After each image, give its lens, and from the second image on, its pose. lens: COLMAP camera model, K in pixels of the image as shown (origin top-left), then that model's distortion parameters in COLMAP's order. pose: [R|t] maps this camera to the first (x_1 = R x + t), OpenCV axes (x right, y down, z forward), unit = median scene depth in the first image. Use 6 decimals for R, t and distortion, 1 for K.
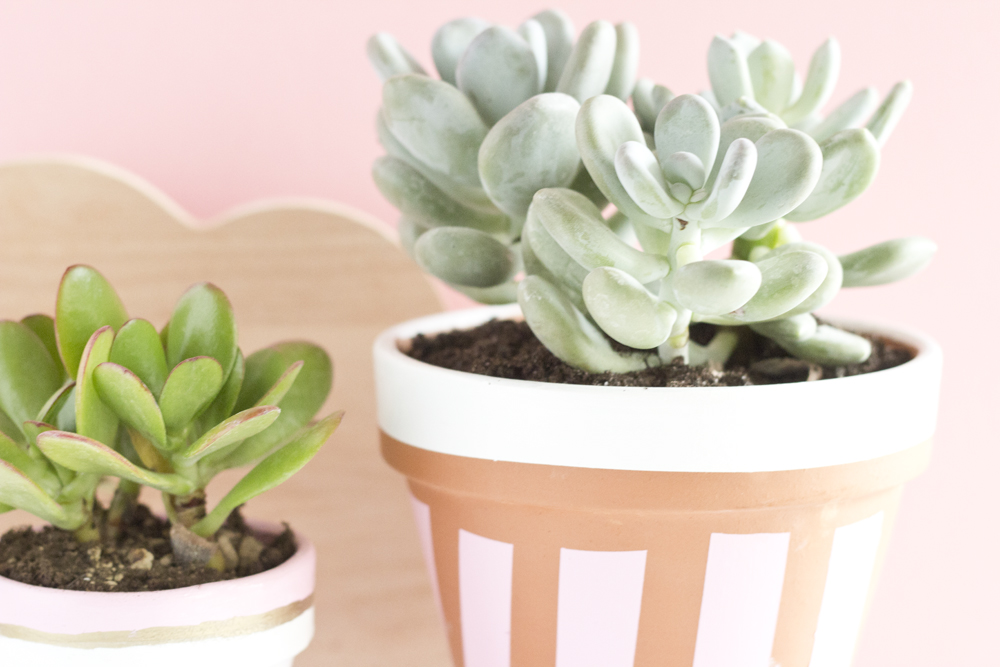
lens RADIAL K [[2974.1, 0, 500.8], [0, 2974.1, 331.7], [0, 0, 1]] dist [-0.045828, 0.000000]
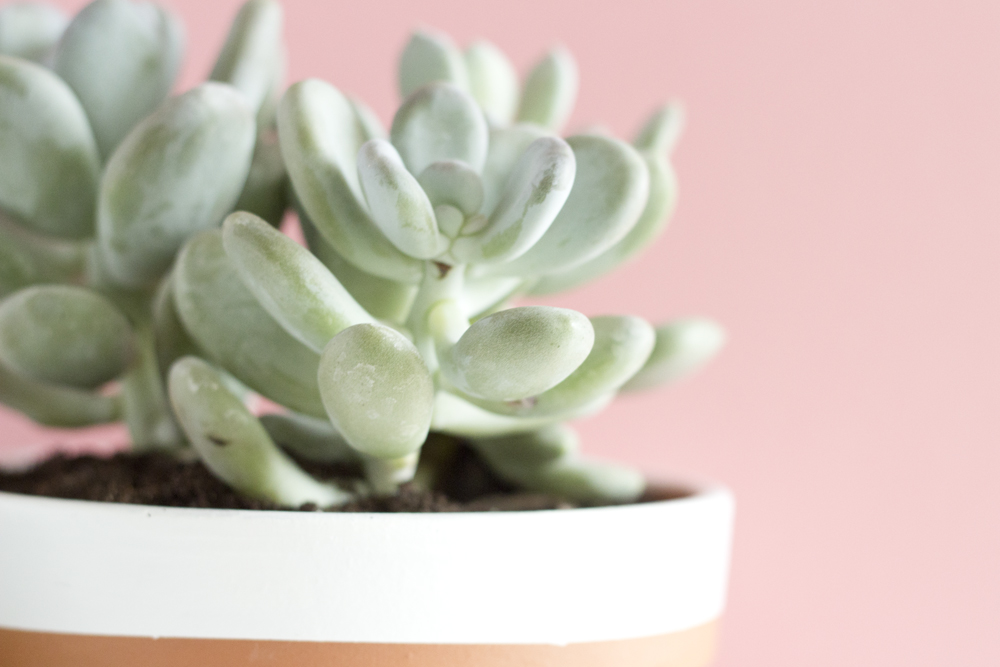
lens RADIAL K [[2974.1, 0, 499.0], [0, 2974.1, 334.1], [0, 0, 1]] dist [-0.045828, 0.000000]
pose [[0.955961, 0.015594, 0.293080, -0.115341], [0.016387, 0.994194, -0.106351, 0.046489], [-0.293036, 0.106470, 0.950155, 0.354251]]
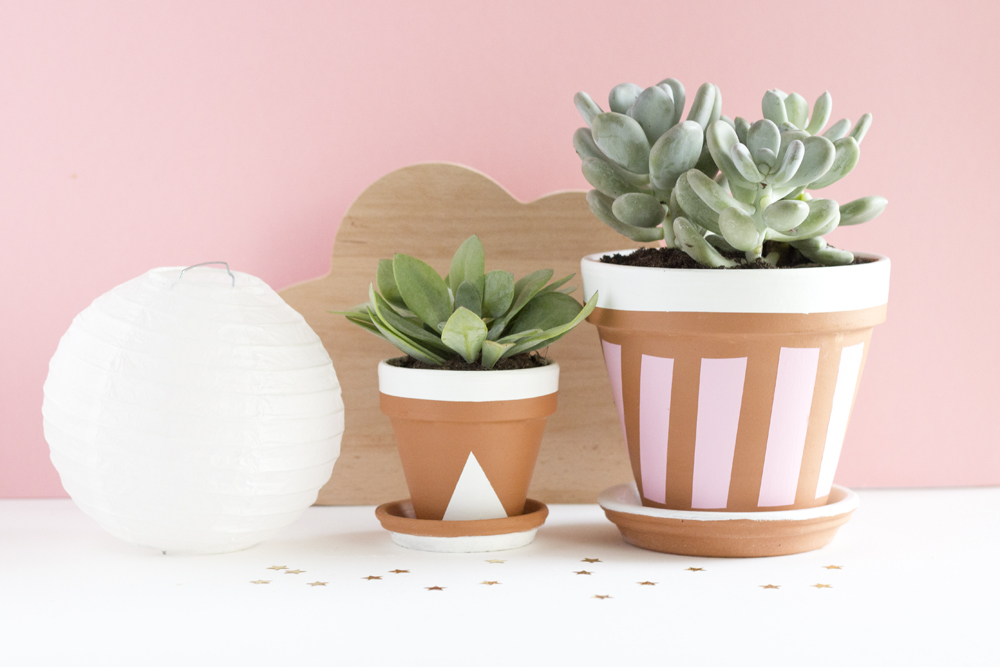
lens RADIAL K [[2974.1, 0, 498.0], [0, 2974.1, 334.9], [0, 0, 1]] dist [-0.045828, 0.000000]
pose [[0.997948, -0.018916, 0.061172, -0.221422], [0.020886, 0.999279, -0.031718, 0.113280], [-0.060528, 0.032931, 0.997623, -0.874458]]
